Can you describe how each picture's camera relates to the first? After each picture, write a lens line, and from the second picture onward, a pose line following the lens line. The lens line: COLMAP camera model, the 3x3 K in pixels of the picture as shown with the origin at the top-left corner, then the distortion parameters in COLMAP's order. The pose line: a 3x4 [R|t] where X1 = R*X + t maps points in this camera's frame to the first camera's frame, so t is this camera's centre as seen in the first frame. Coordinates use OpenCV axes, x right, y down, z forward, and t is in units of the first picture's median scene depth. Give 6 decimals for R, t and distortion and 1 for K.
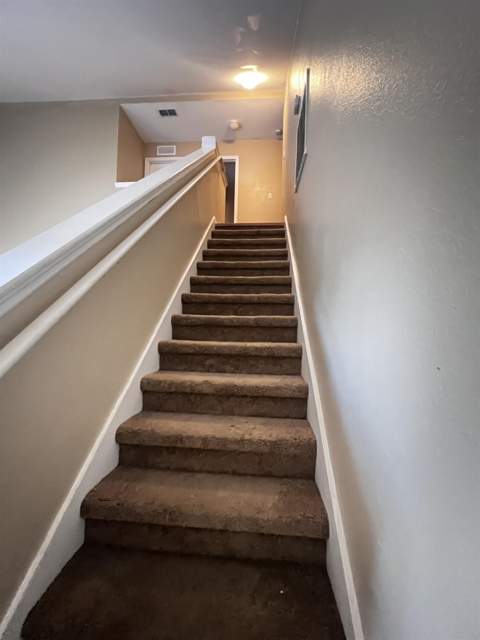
lens RADIAL K [[276.6, 0, 240.0], [0, 276.6, 320.0], [0, 0, 1]] dist [-0.001866, -0.000059]
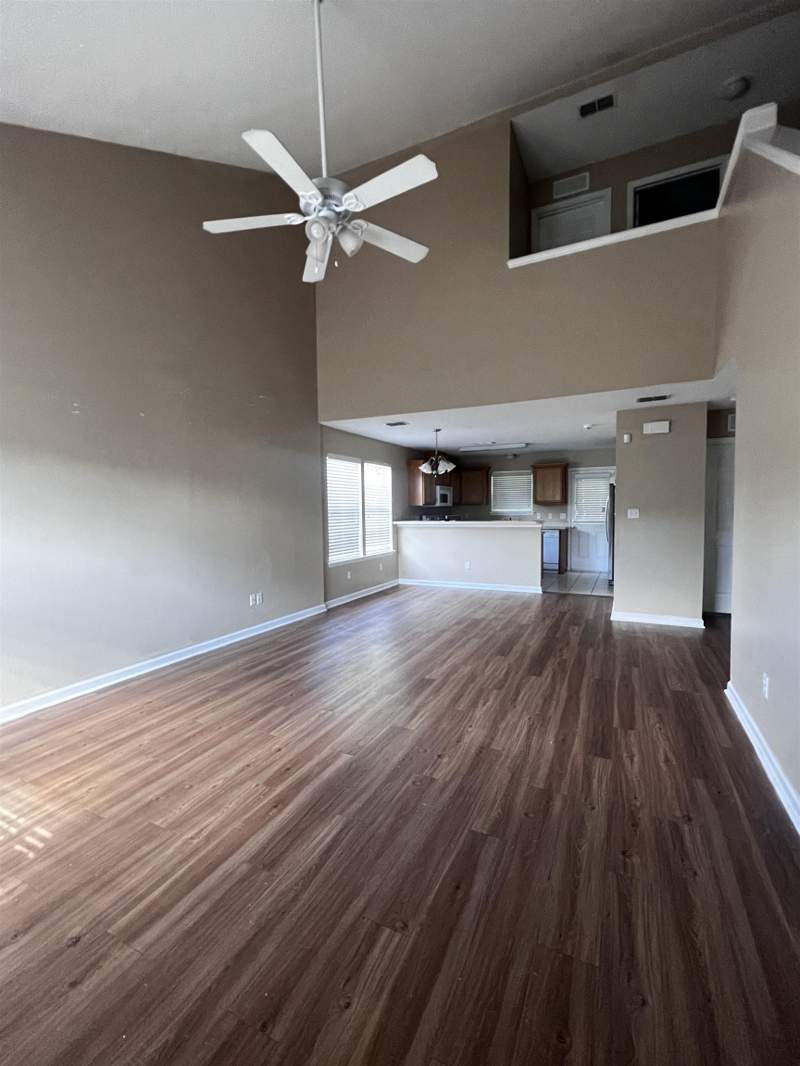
lens RADIAL K [[457.9, 0, 400.0], [0, 457.9, 533.0], [0, 0, 1]] dist [0.001180, 0.000239]
pose [[0.932044, -0.015293, -0.362022, -0.875207], [0.040549, 0.997235, 0.062268, 0.042645], [0.360069, -0.072717, 0.930087, -0.111563]]
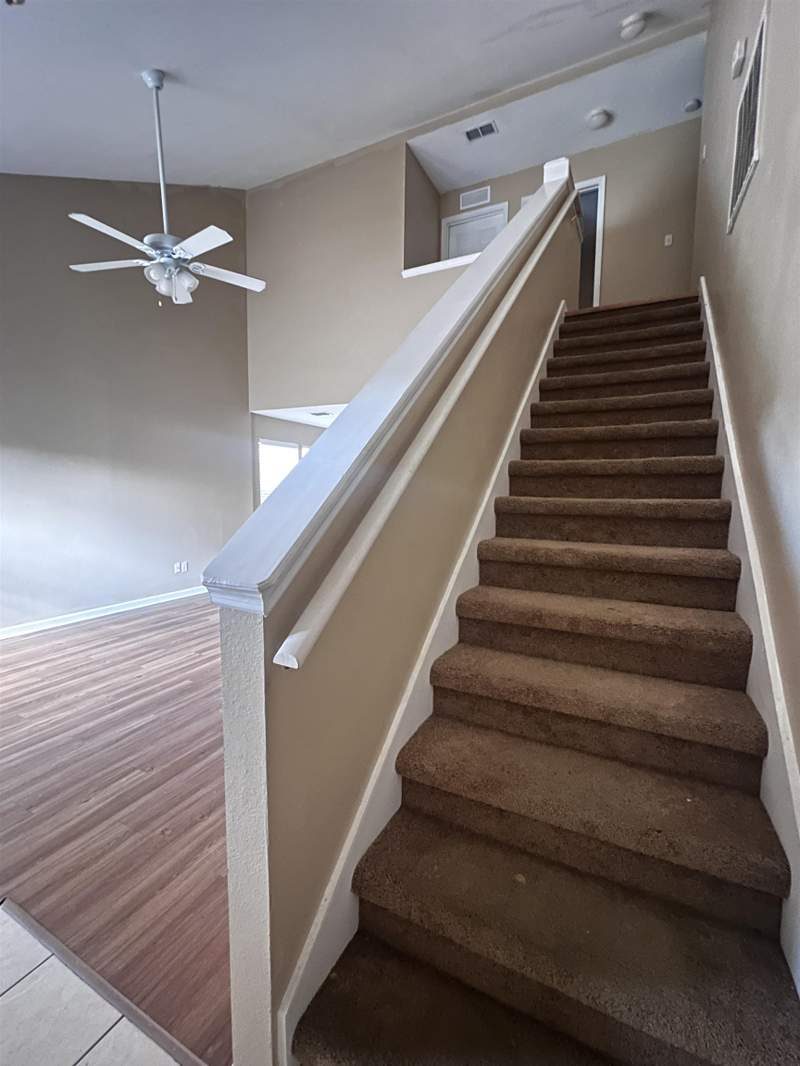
lens RADIAL K [[460.6, 0, 400.0], [0, 460.6, 533.0], [0, 0, 1]] dist [-0.001866, -0.000059]
pose [[0.925476, 0.021073, -0.378219, -0.068626], [0.018986, 0.994616, 0.101875, 0.043868], [0.378330, -0.101464, 0.920093, -0.227684]]
